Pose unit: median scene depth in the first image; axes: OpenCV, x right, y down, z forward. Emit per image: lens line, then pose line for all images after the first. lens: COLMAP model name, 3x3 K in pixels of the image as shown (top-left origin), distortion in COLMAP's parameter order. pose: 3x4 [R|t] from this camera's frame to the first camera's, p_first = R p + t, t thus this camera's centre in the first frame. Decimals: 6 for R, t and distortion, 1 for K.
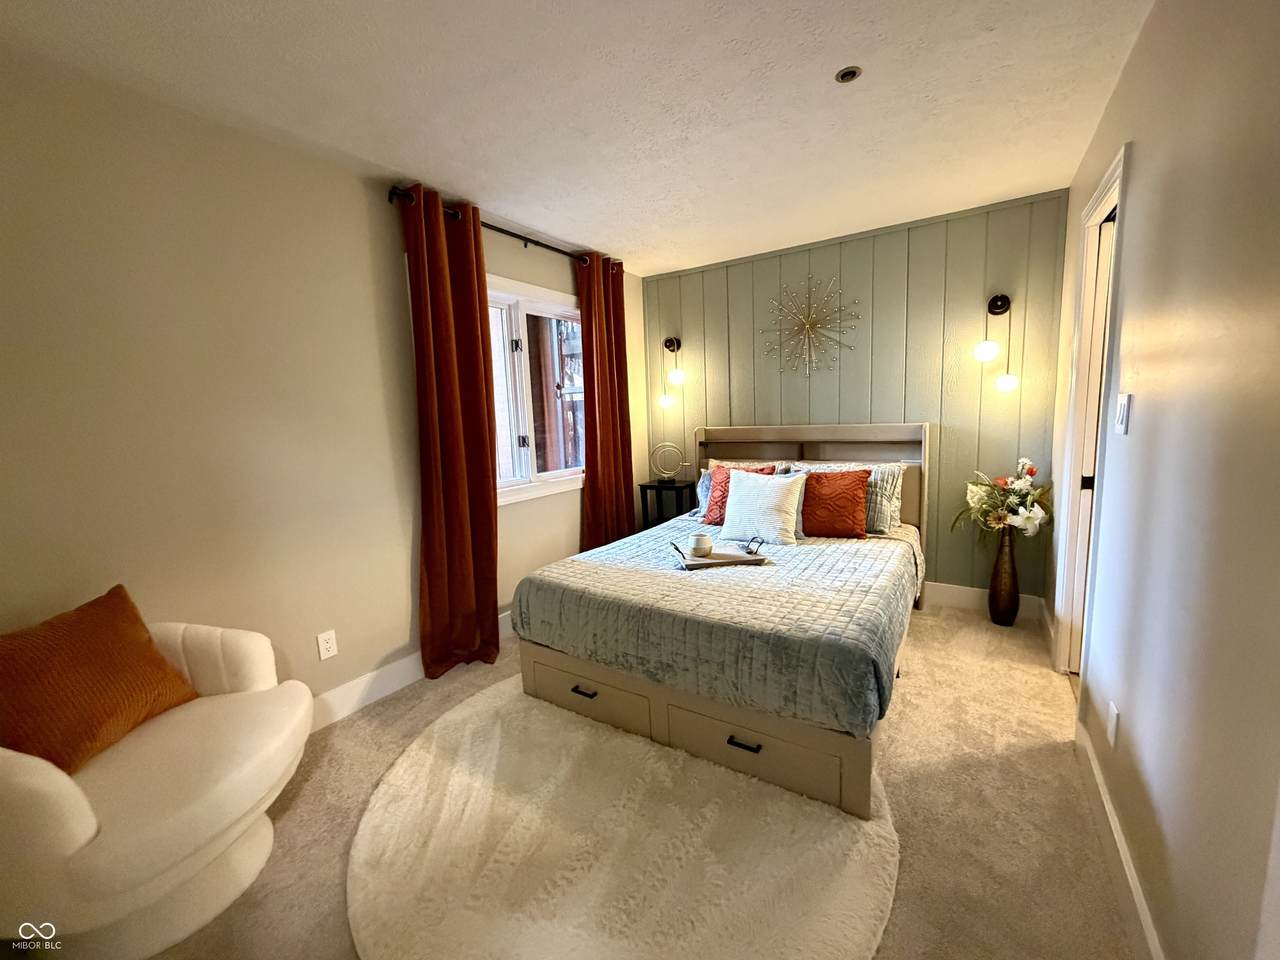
lens RADIAL K [[507.2, 0, 639.5], [0, 507.2, 479.4], [0, 0, 1]] dist [-0.000902, 0.000433]
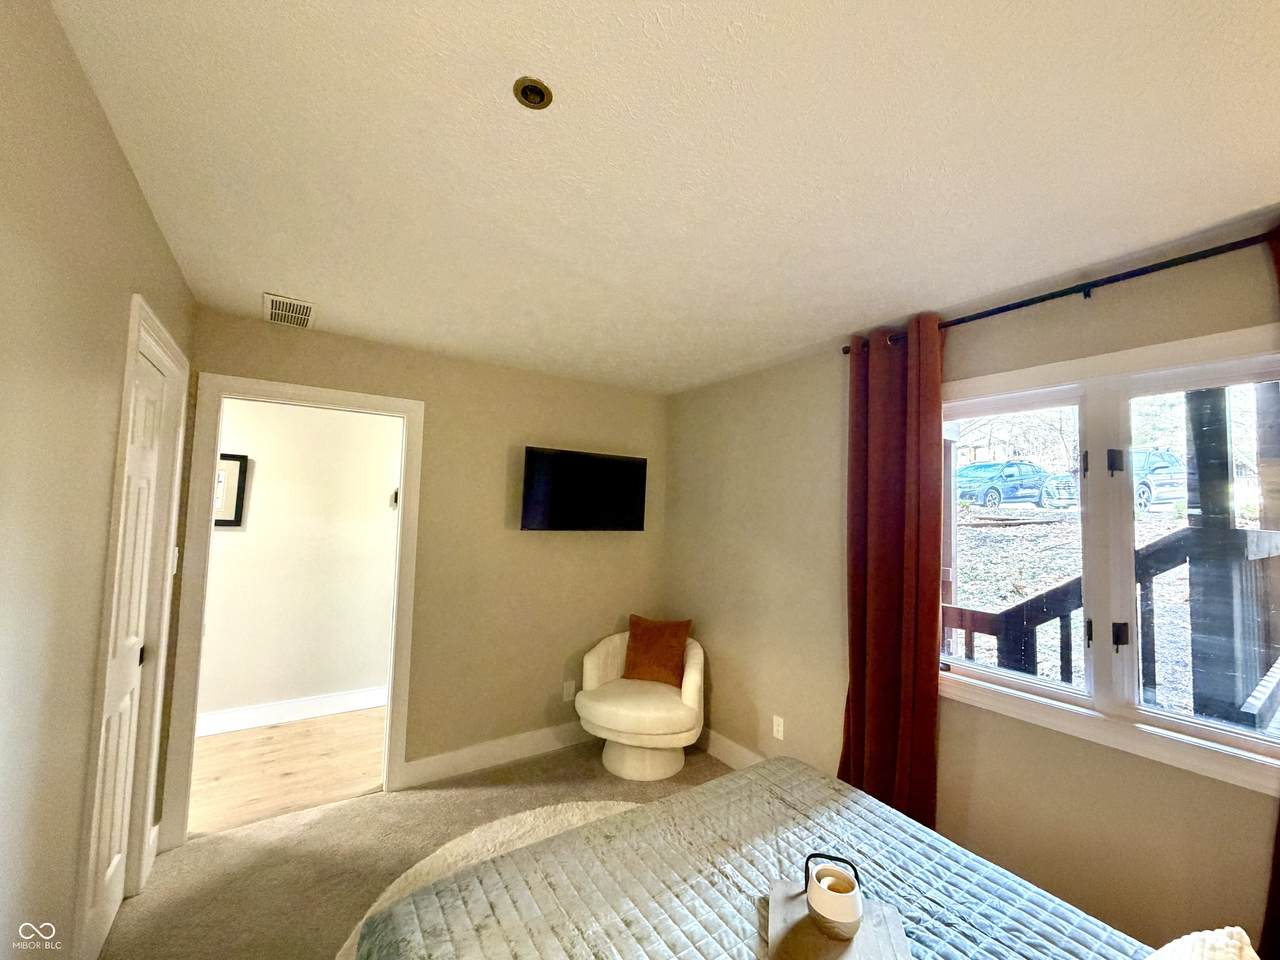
lens RADIAL K [[507.2, 0, 644.8], [0, 507.2, 482.9], [0, 0, 1]] dist [-0.000902, 0.000433]
pose [[-0.381917, -0.026443, -0.923818, 0.553552], [-0.128762, 0.991364, 0.024856, -0.213758], [0.915183, 0.128446, -0.382024, 0.854854]]
